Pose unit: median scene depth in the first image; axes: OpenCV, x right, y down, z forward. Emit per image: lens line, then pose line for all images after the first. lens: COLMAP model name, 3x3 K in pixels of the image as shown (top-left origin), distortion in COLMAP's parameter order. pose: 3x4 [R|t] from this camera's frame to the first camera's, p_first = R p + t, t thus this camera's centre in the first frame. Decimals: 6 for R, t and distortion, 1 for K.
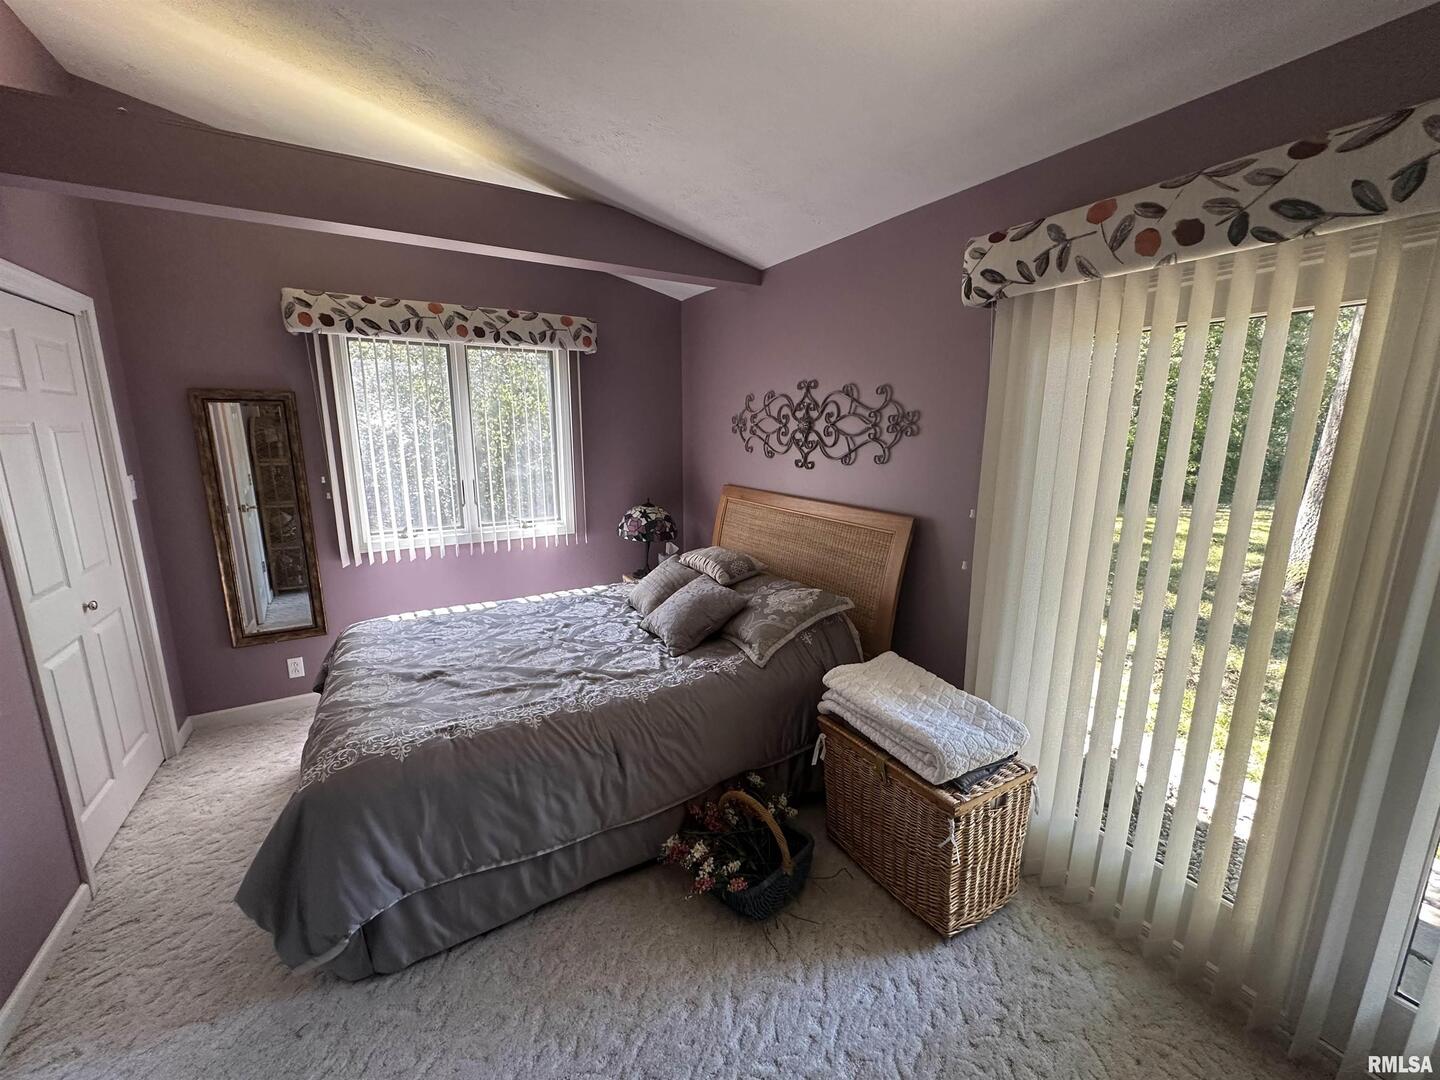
lens RADIAL K [[575.6, 0, 720.0], [0, 575.6, 540.0], [0, 0, 1]] dist [-0.001819, 0.000898]
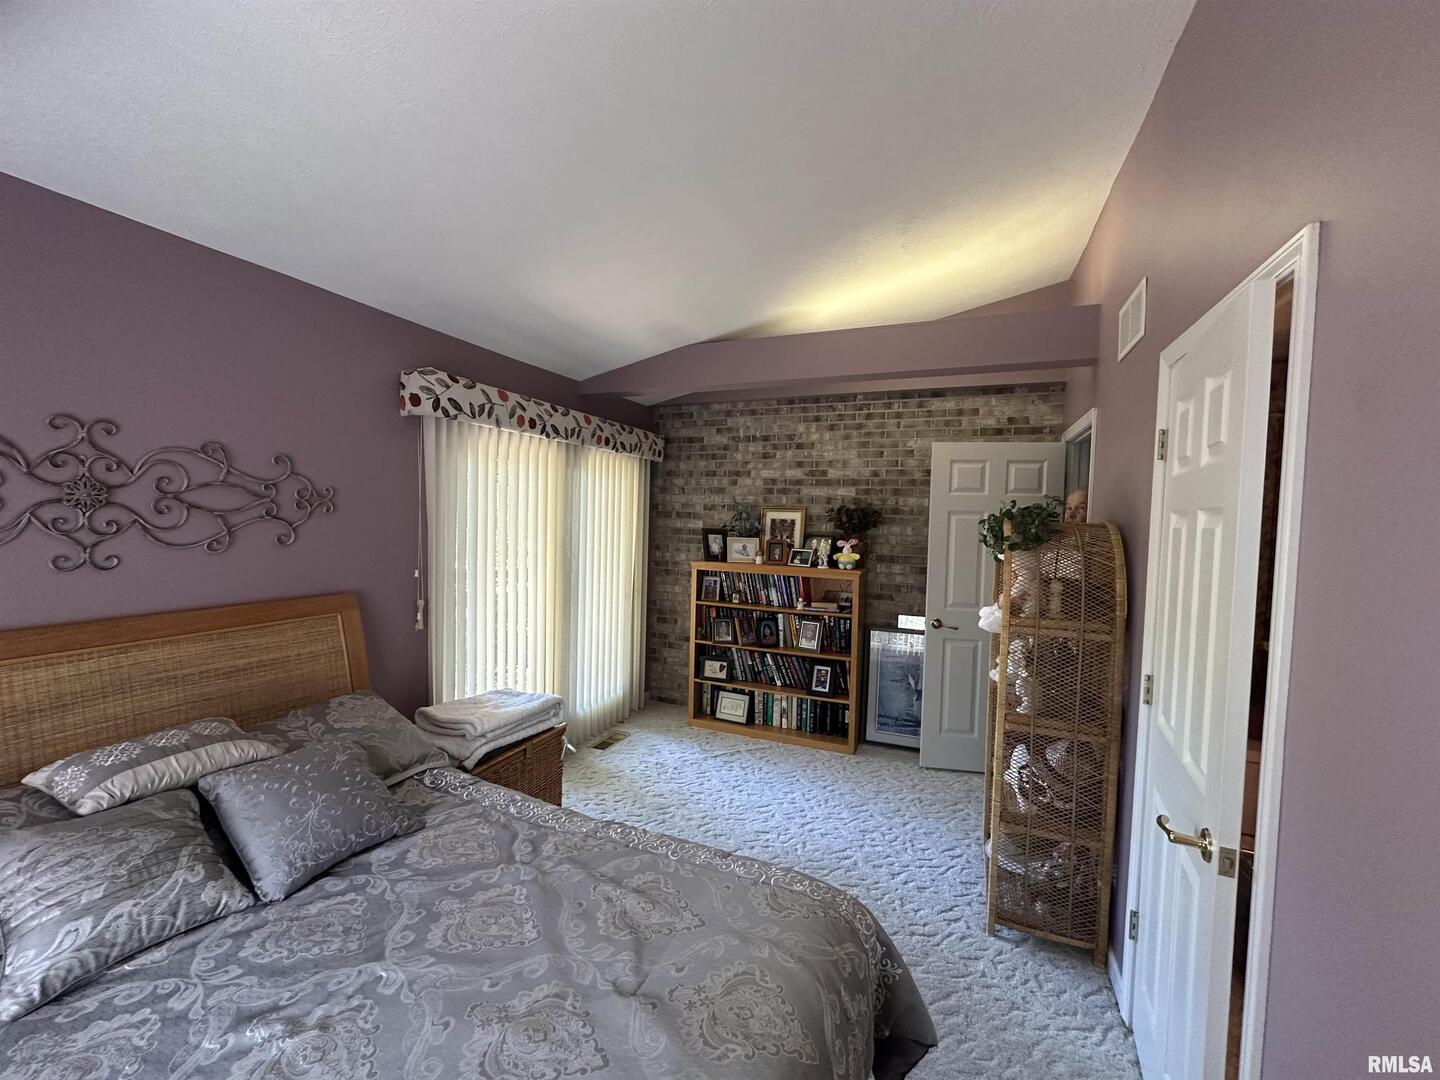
lens RADIAL K [[575.6, 0, 720.0], [0, 575.6, 540.0], [0, 0, 1]] dist [-0.001819, 0.000898]
pose [[-0.600136, -0.038238, 0.798984, -0.820239], [0.144639, 0.977204, 0.155410, -0.186119], [-0.786713, 0.208832, -0.580924, 1.029101]]
